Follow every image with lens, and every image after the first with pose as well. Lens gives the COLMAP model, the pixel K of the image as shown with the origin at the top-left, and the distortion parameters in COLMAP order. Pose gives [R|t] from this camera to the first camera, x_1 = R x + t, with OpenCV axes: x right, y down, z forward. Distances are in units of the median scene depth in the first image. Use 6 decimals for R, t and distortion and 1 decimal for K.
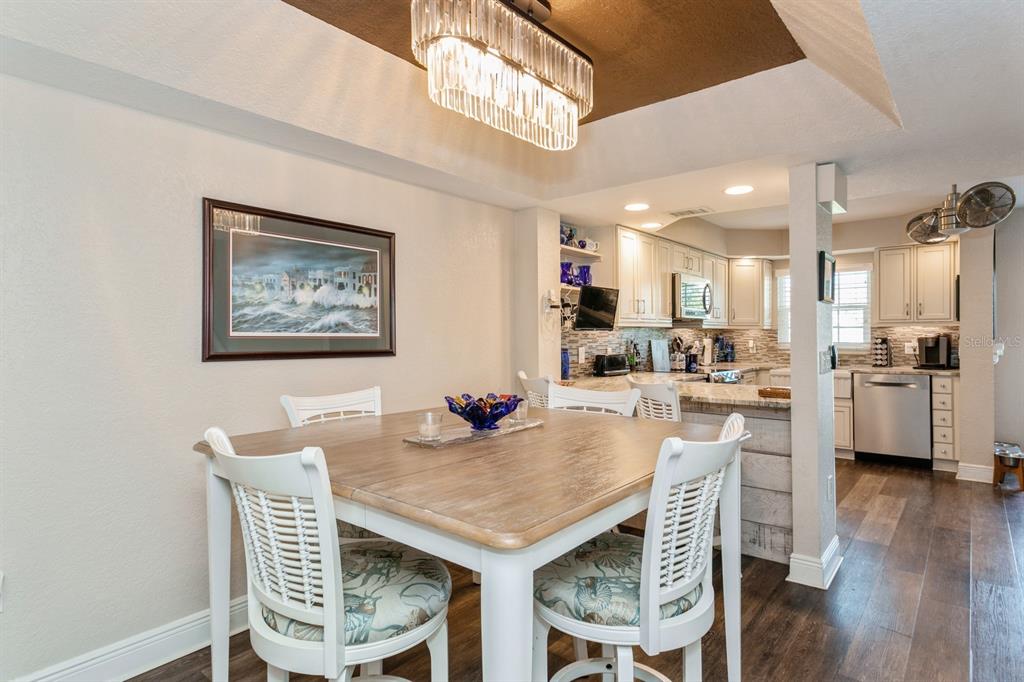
lens RADIAL K [[542.3, 0, 517.4], [0, 542.3, 344.1], [0, 0, 1]] dist [-0.007838, 0.006671]
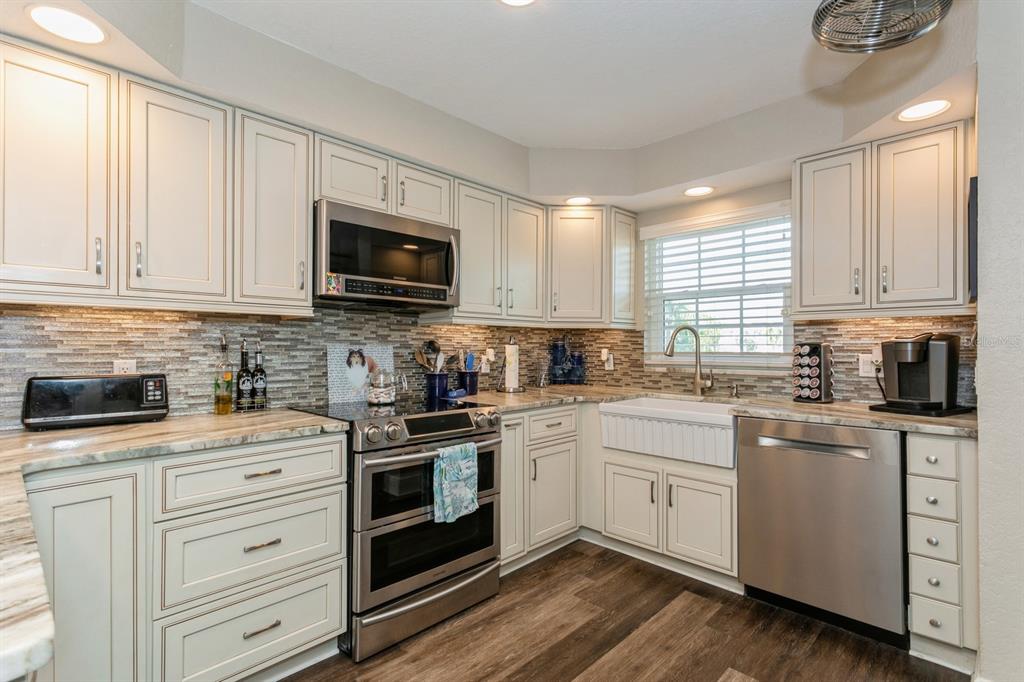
lens RADIAL K [[485.3, 0, 515.2], [0, 485.3, 350.6], [0, 0, 1]] dist [0.005591, 0.000842]
pose [[0.996757, 0.005871, -0.080253, 0.661575], [-0.006632, 0.999936, -0.009216, 0.001254], [0.080194, 0.009718, 0.996732, 0.801371]]
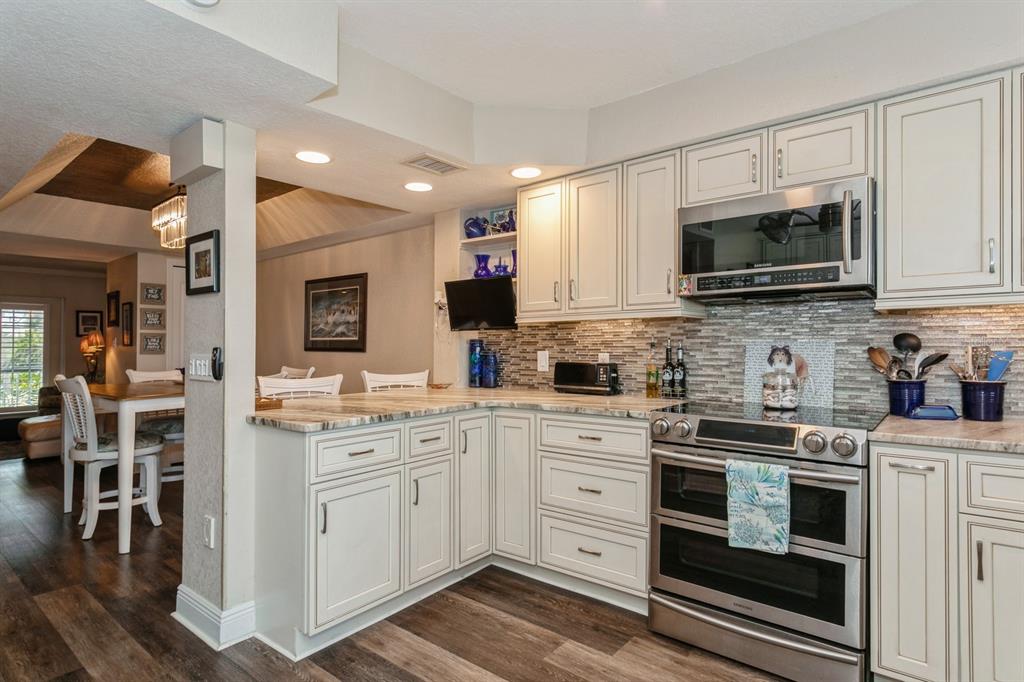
lens RADIAL K [[542.3, 0, 511.9], [0, 542.3, 348.1], [0, 0, 1]] dist [-0.007838, 0.006671]
pose [[0.011602, 0.008650, -0.999895, 1.066649], [-0.010427, 0.999909, 0.008529, -0.005072], [0.999878, 0.010327, 0.011692, 1.119916]]
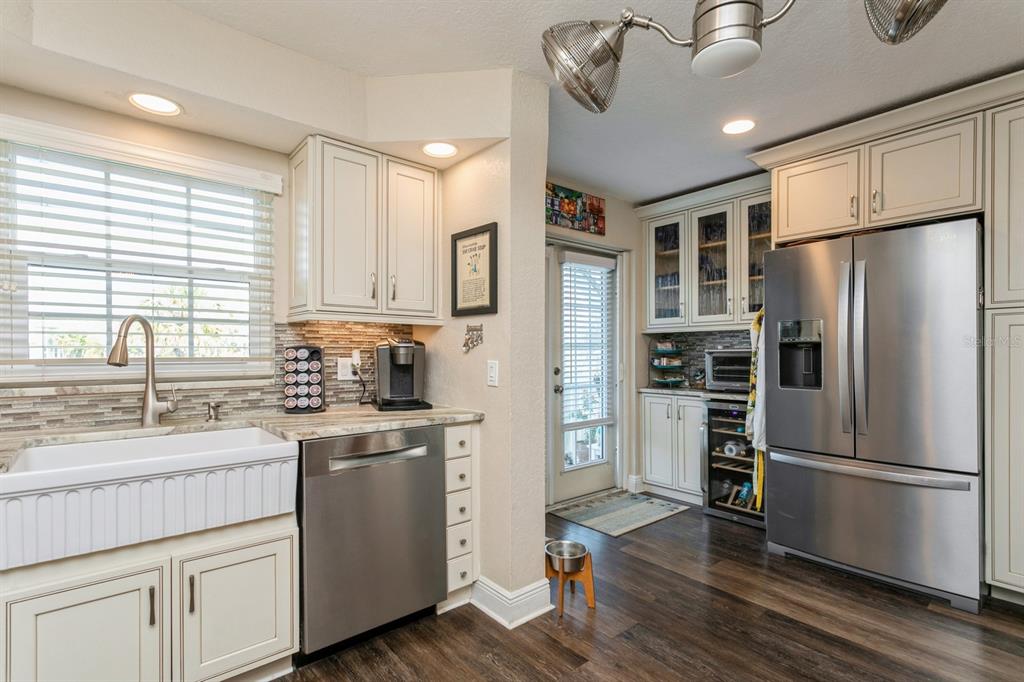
lens RADIAL K [[485.3, 0, 508.6], [0, 485.3, 359.1], [0, 0, 1]] dist [0.005591, 0.000842]
pose [[0.182764, -0.012597, 0.983076, 0.467918], [0.011237, 0.999879, 0.010723, -0.005845], [-0.983093, 0.009087, 0.182884, 1.157685]]
